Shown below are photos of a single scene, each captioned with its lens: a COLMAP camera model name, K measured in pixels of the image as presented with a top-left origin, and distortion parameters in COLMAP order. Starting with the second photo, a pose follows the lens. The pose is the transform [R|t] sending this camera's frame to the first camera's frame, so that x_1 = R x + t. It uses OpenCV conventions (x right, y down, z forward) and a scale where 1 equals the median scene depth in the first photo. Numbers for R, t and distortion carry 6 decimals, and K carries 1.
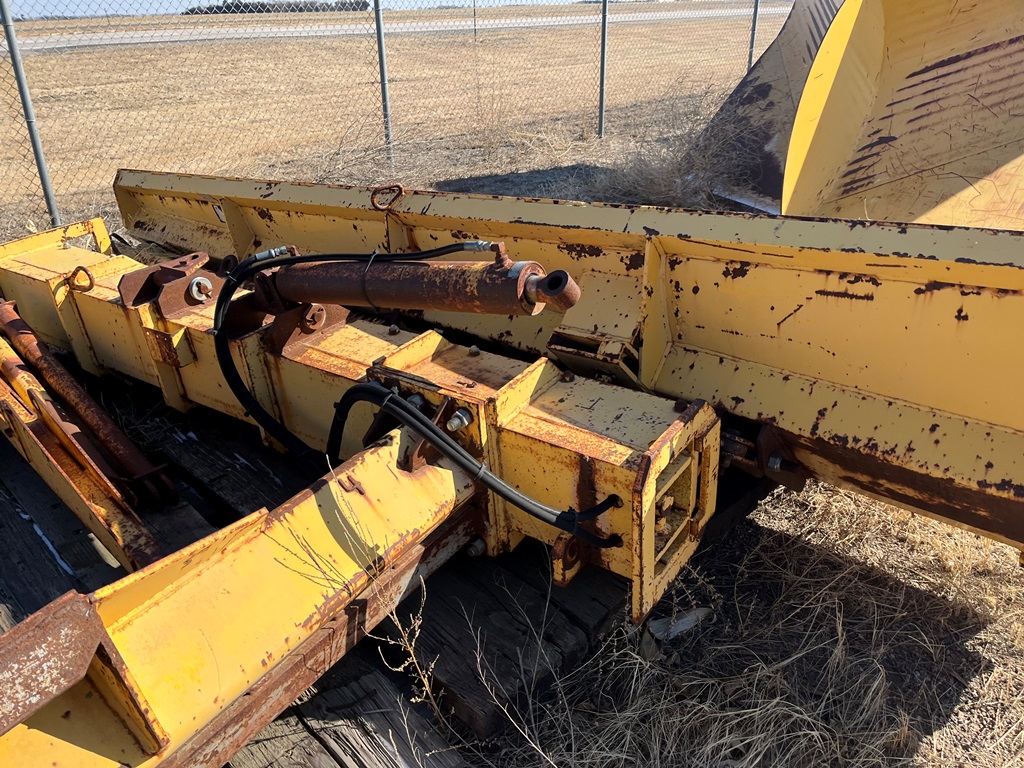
lens RADIAL K [[779.9, 0, 508.4], [0, 779.9, 385.2], [0, 0, 1]] dist [0.069918, -0.096283]
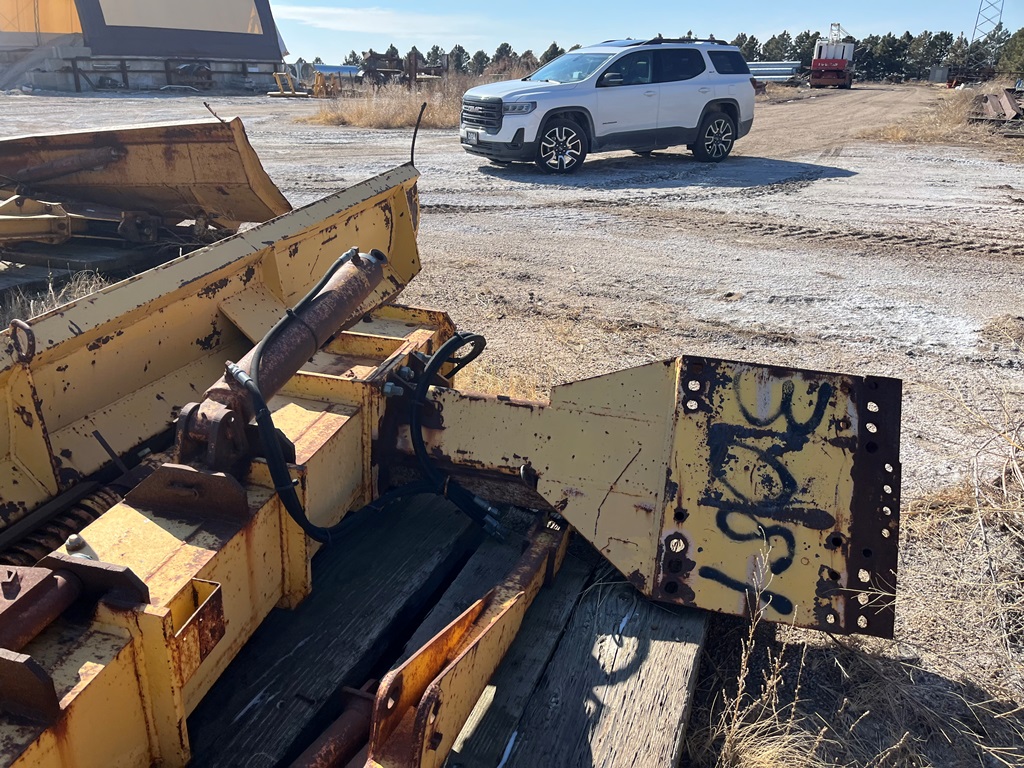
lens RADIAL K [[779.9, 0, 508.4], [0, 779.9, 385.2], [0, 0, 1]] dist [0.069918, -0.096283]
pose [[-0.407825, -0.317195, 0.856193, -1.351662], [0.397469, 0.782532, 0.479230, -0.534545], [-0.822008, 0.535752, -0.193060, 1.139063]]
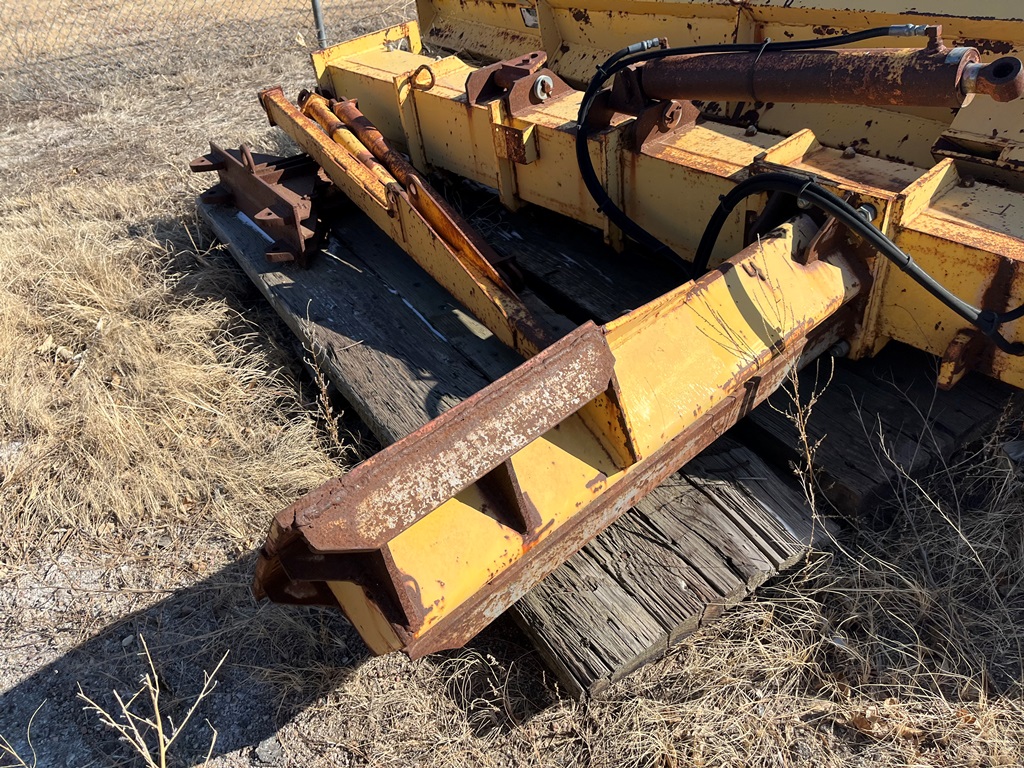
lens RADIAL K [[779.9, 0, 508.4], [0, 779.9, 385.2], [0, 0, 1]] dist [0.069918, -0.096283]
pose [[0.971938, 0.105885, -0.210057, -0.256776], [-0.063159, 0.977641, 0.200571, 0.079365], [0.226598, -0.181676, 0.956895, -0.096940]]
